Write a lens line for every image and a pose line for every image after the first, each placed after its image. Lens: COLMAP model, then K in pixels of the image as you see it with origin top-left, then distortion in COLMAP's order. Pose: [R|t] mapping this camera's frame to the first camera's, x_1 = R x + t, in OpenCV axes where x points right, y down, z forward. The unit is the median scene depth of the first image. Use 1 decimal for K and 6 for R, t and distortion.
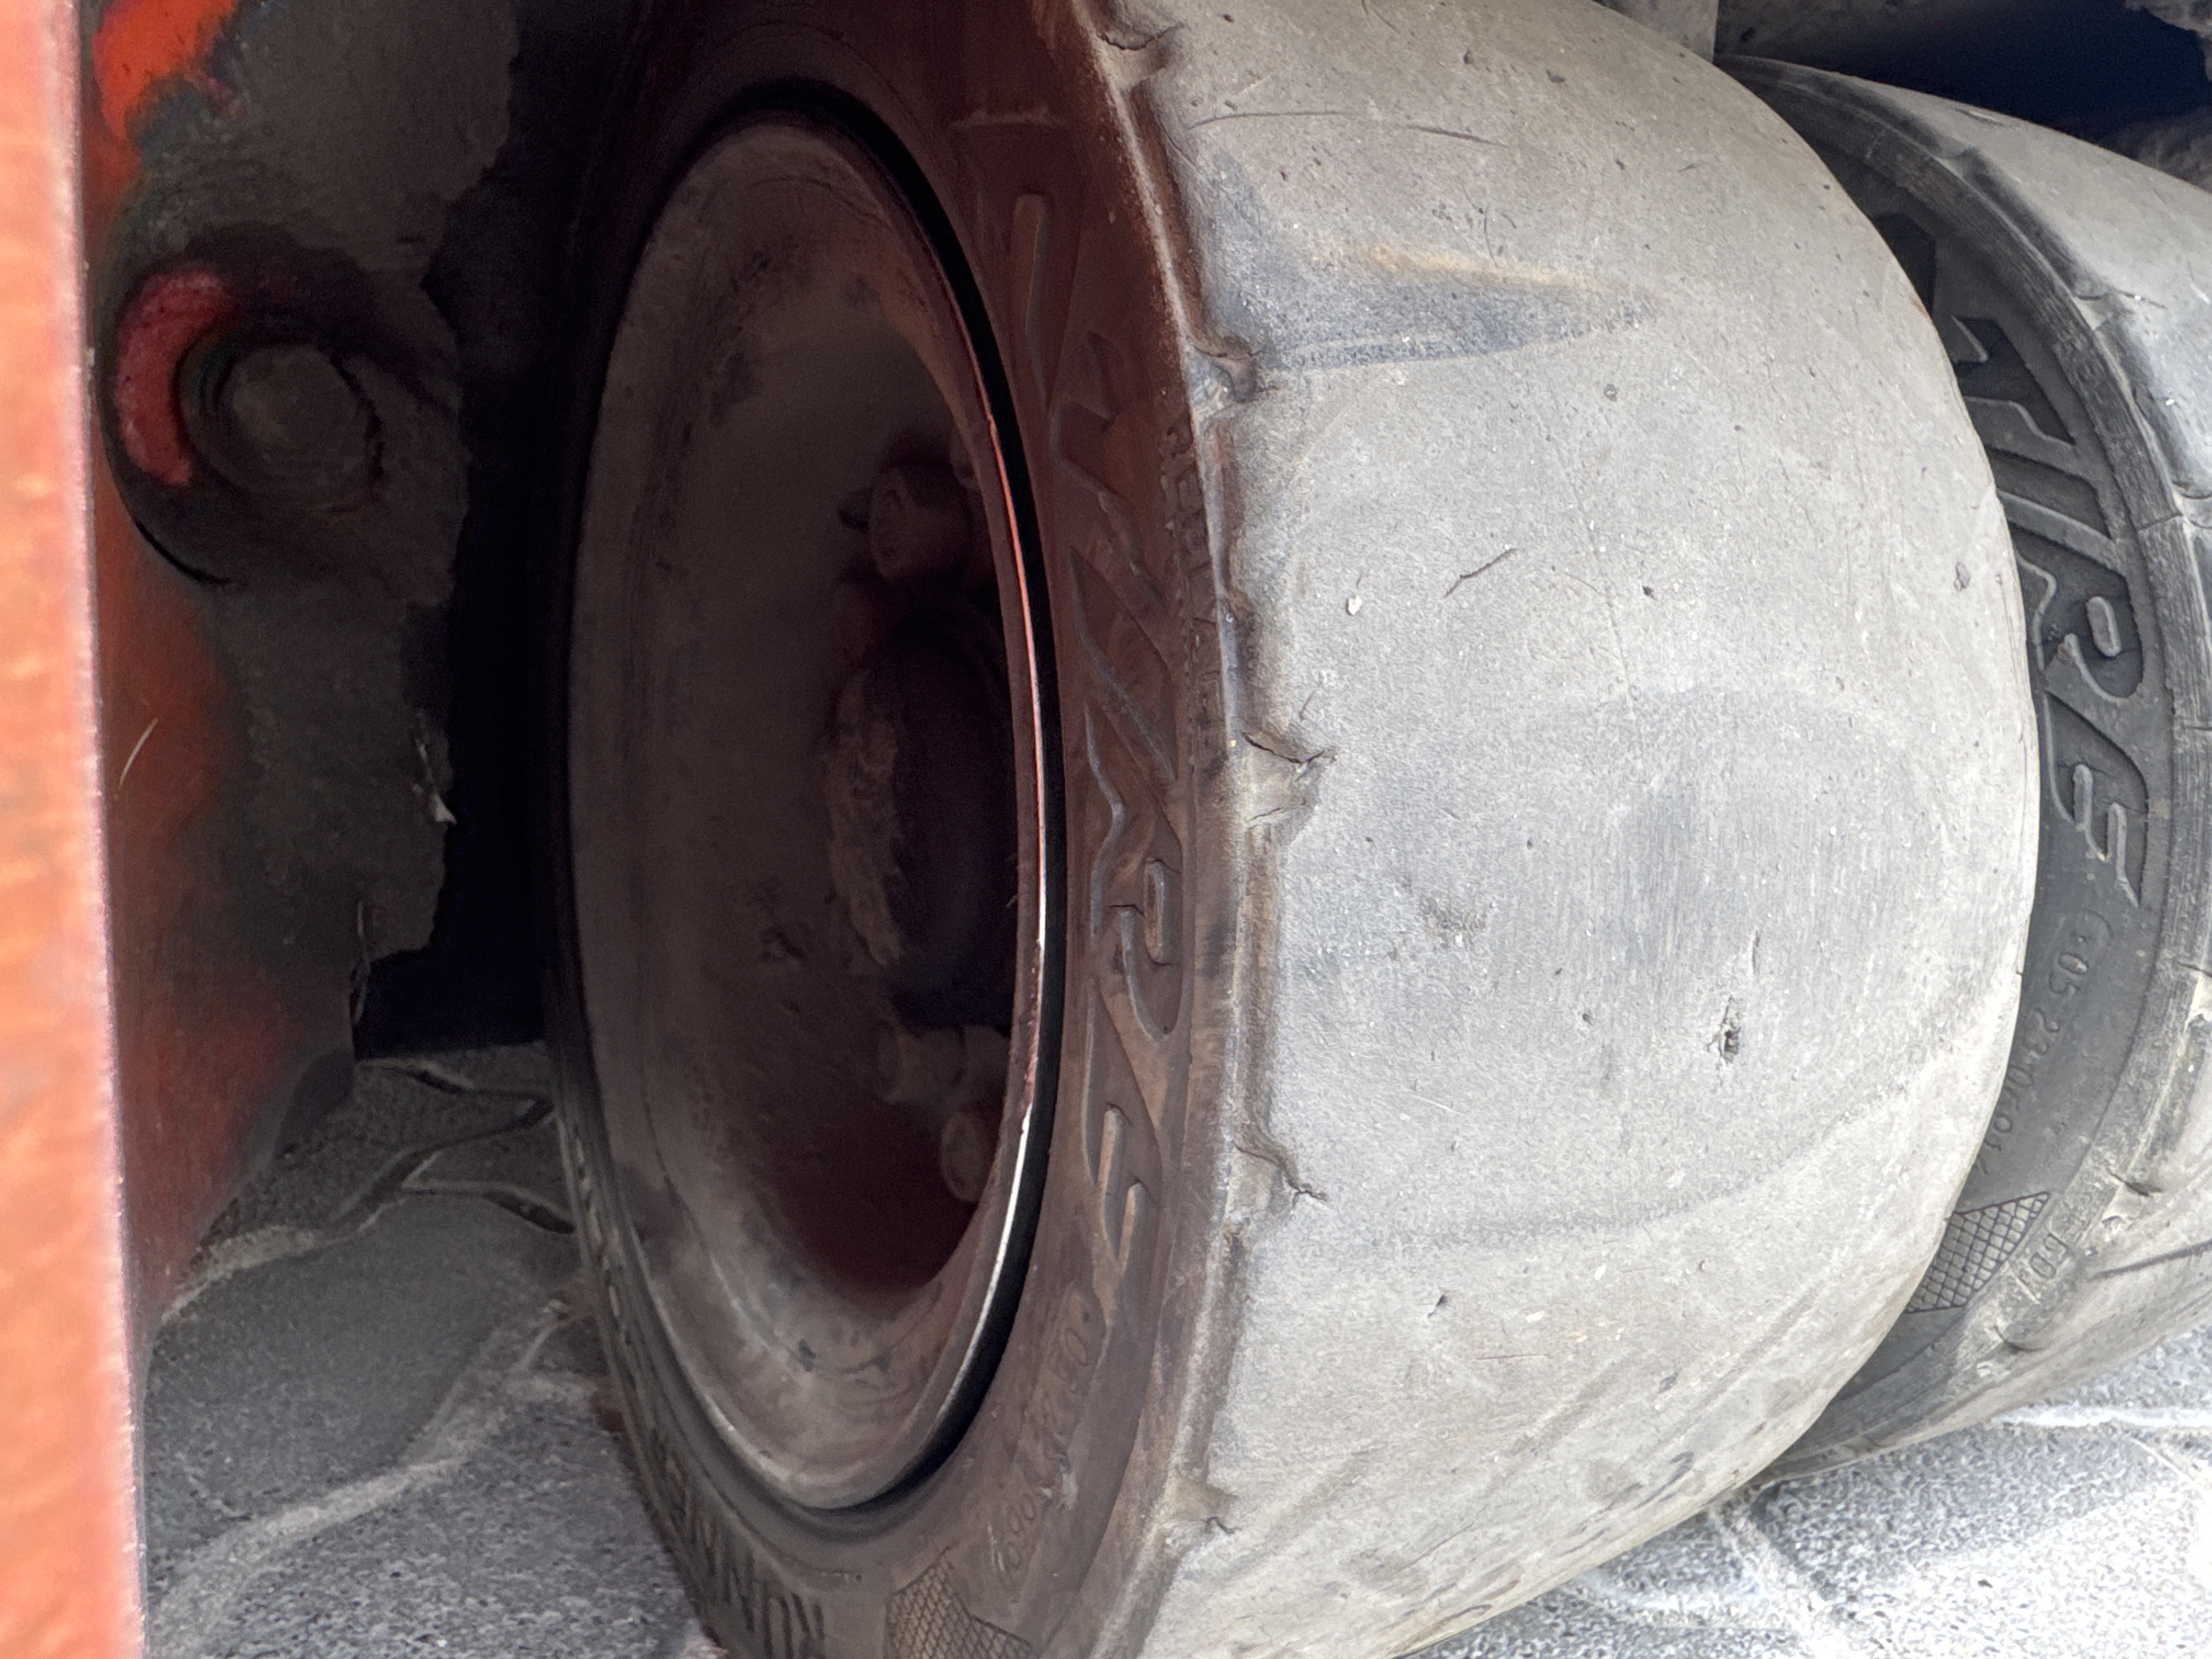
lens RADIAL K [[1578.2, 0, 1108.2], [0, 1578.2, 856.6], [0, 0, 1]] dist [-0.000364, -0.002593]
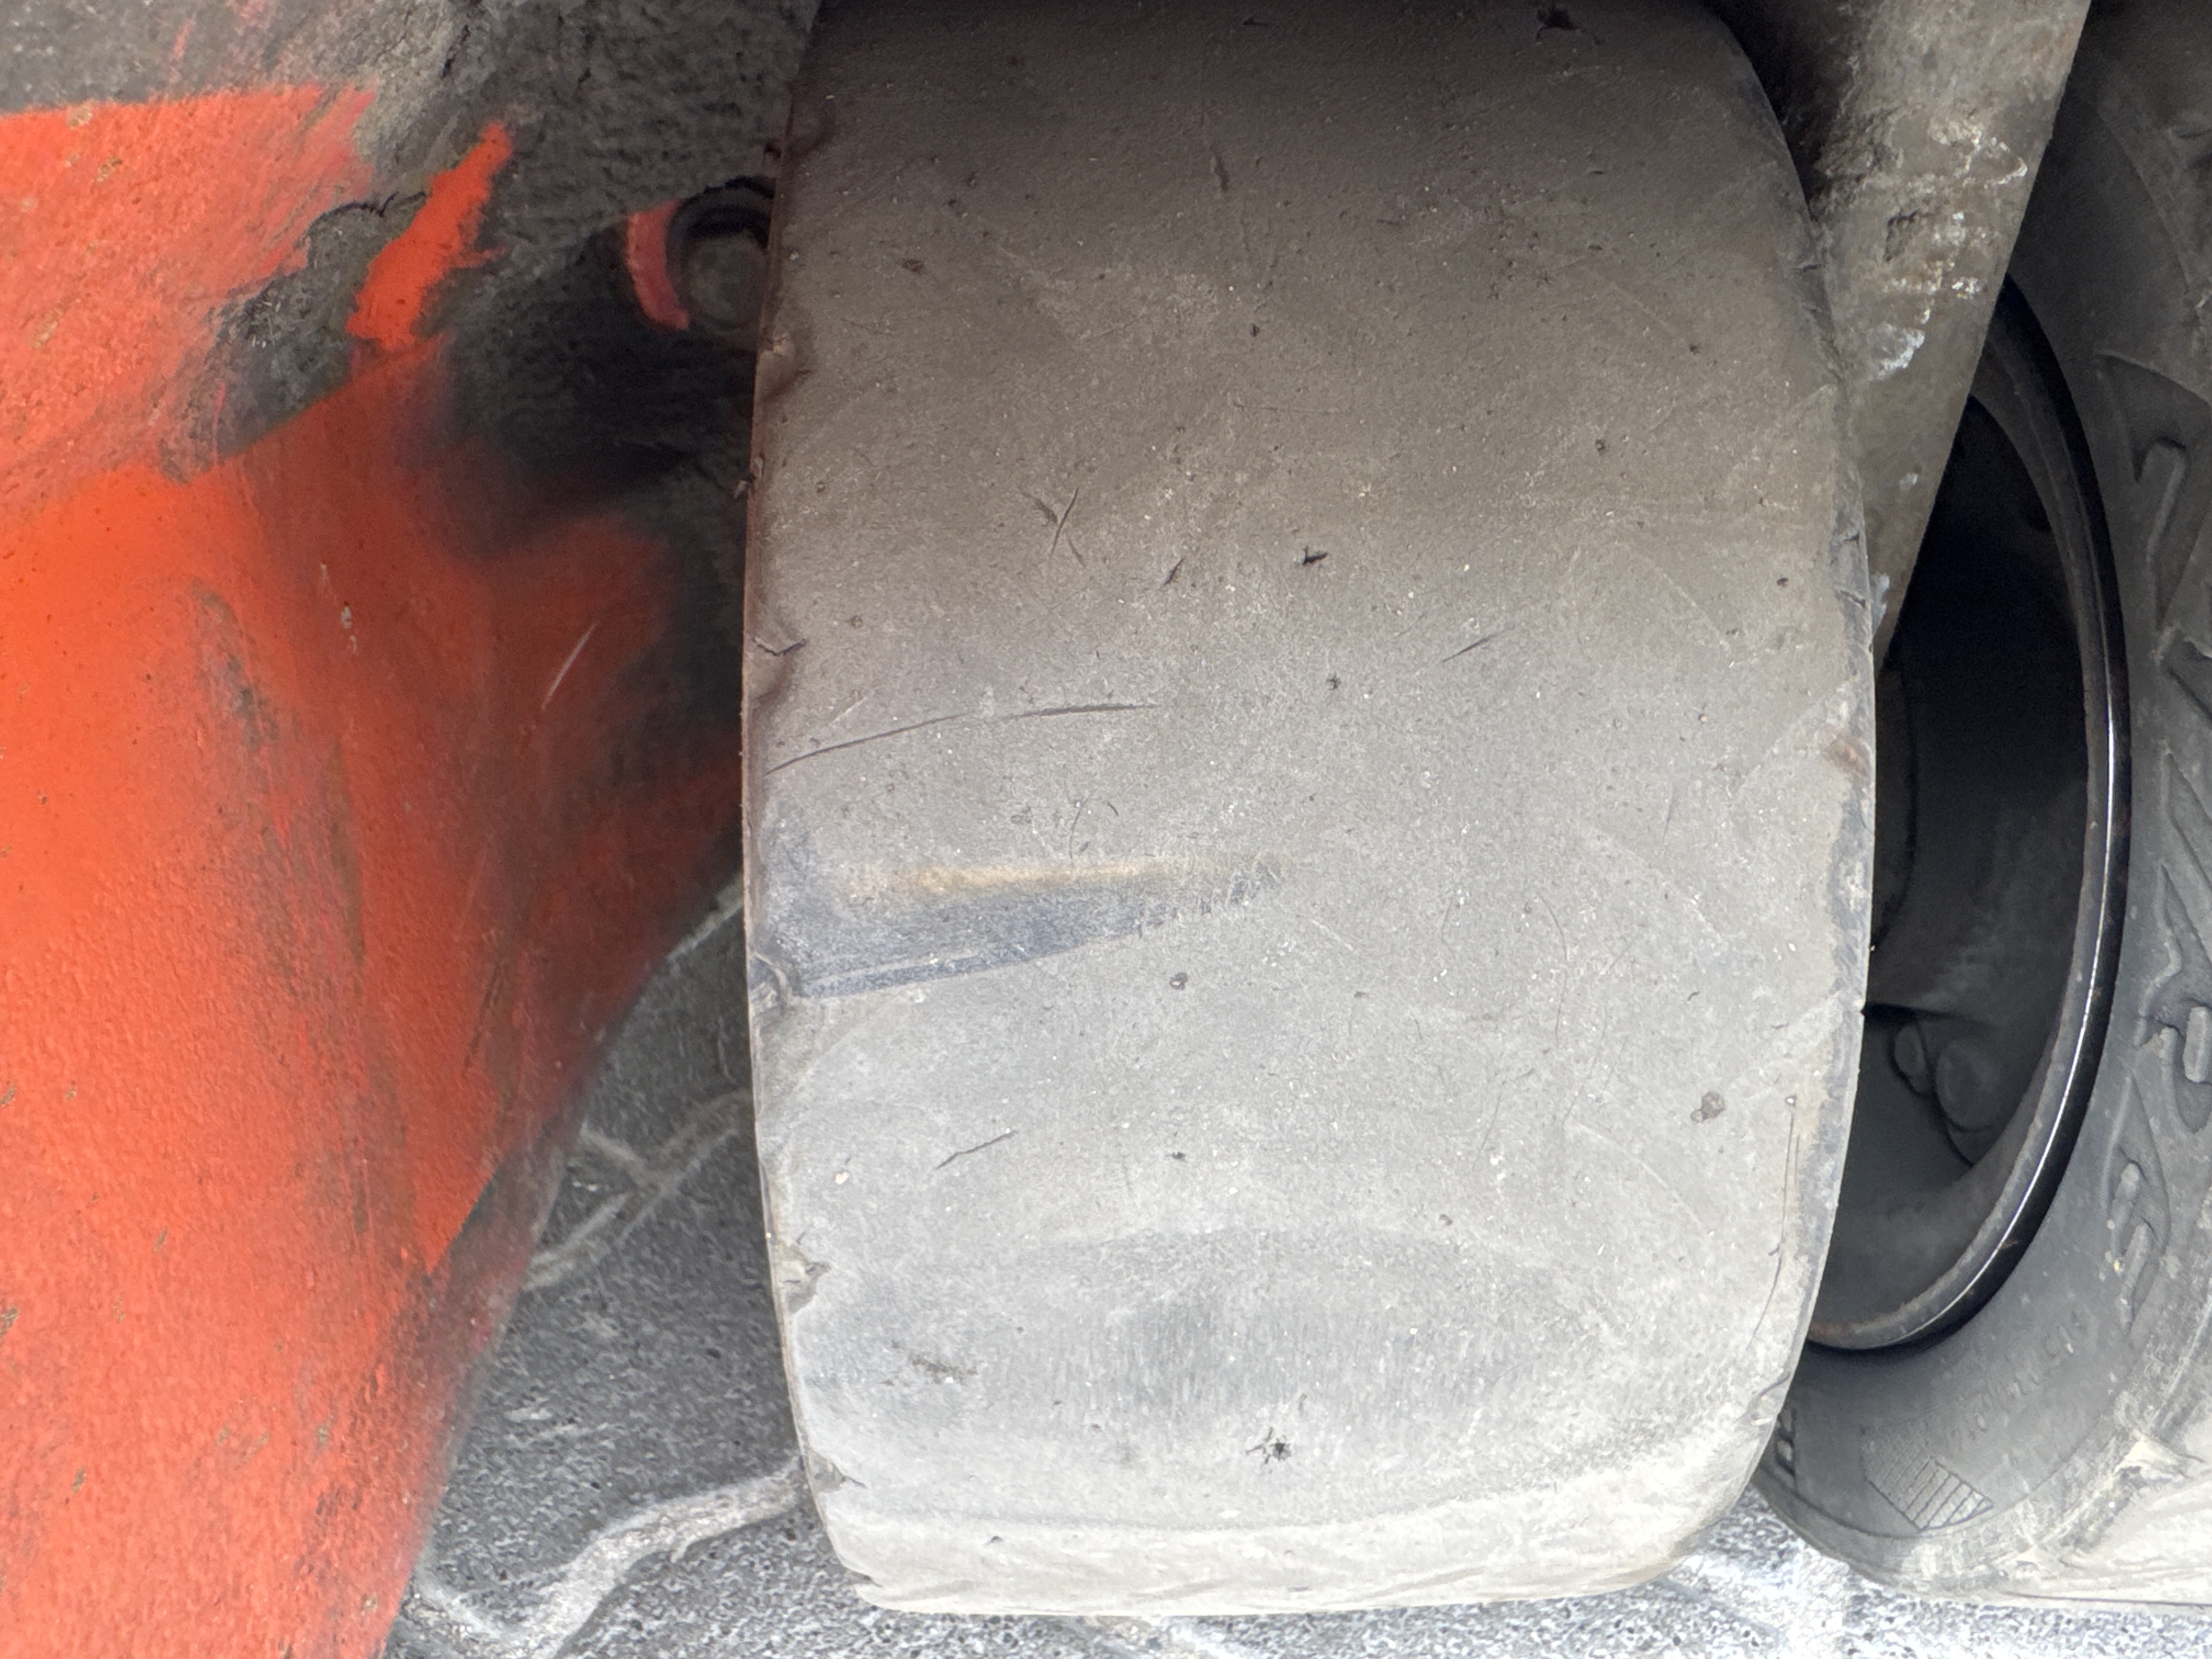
lens RADIAL K [[1578.2, 0, 1108.2], [0, 1578.2, 856.6], [0, 0, 1]] dist [-0.000364, -0.002593]
pose [[0.850198, 0.255974, -0.460045, 0.833405], [-0.044586, 0.905710, 0.421547, -0.913545], [0.524572, -0.337887, 0.781445, 0.172787]]
